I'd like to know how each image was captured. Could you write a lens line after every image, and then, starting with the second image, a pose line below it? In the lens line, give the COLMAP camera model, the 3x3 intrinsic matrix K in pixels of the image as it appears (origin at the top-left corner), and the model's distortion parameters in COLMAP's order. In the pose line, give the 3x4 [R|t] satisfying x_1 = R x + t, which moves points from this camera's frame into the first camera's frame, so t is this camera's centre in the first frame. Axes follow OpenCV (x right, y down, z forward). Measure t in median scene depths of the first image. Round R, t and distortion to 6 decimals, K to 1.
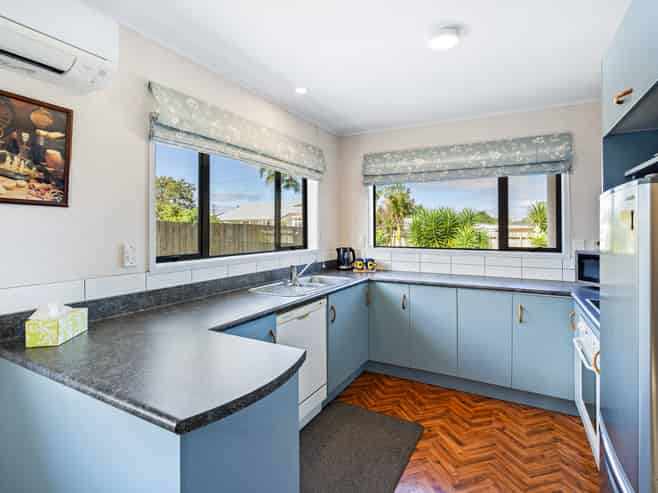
lens RADIAL K [[335.2, 0, 318.2], [0, 335.2, 226.3], [0, 0, 1]] dist [-0.002876, 0.004523]
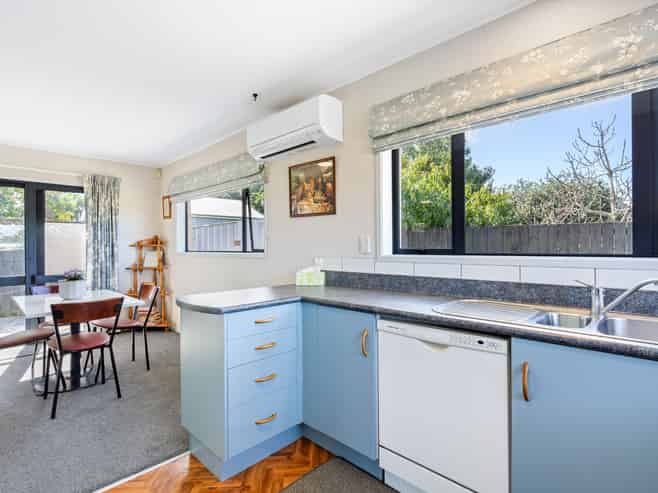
lens RADIAL K [[335.2, 0, 329.9], [0, 335.2, 249.3], [0, 0, 1]] dist [-0.002876, 0.004523]
pose [[-0.224388, 0.013442, -0.974407, 0.512750], [0.013292, 0.999854, 0.010732, 0.056951], [0.974409, -0.010544, -0.224534, 0.753842]]
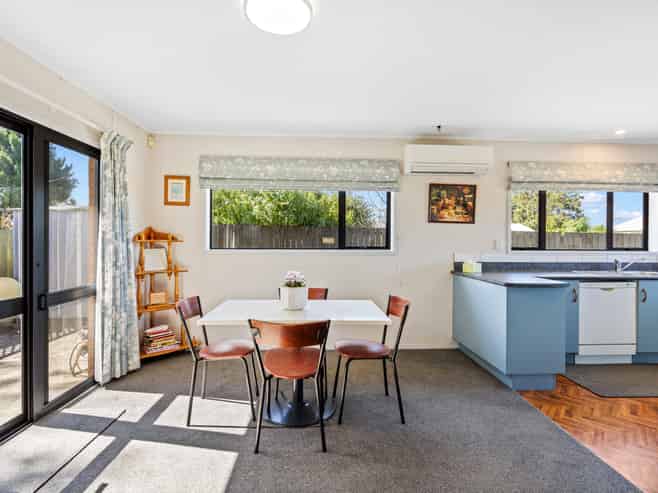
lens RADIAL K [[335.2, 0, 339.7], [0, 335.2, 241.5], [0, 0, 1]] dist [-0.002876, 0.004523]
pose [[0.549162, 0.007731, -0.835680, 0.448298], [-0.001833, 0.999966, 0.008046, 0.032924], [0.835714, -0.002887, 0.549157, -0.686361]]
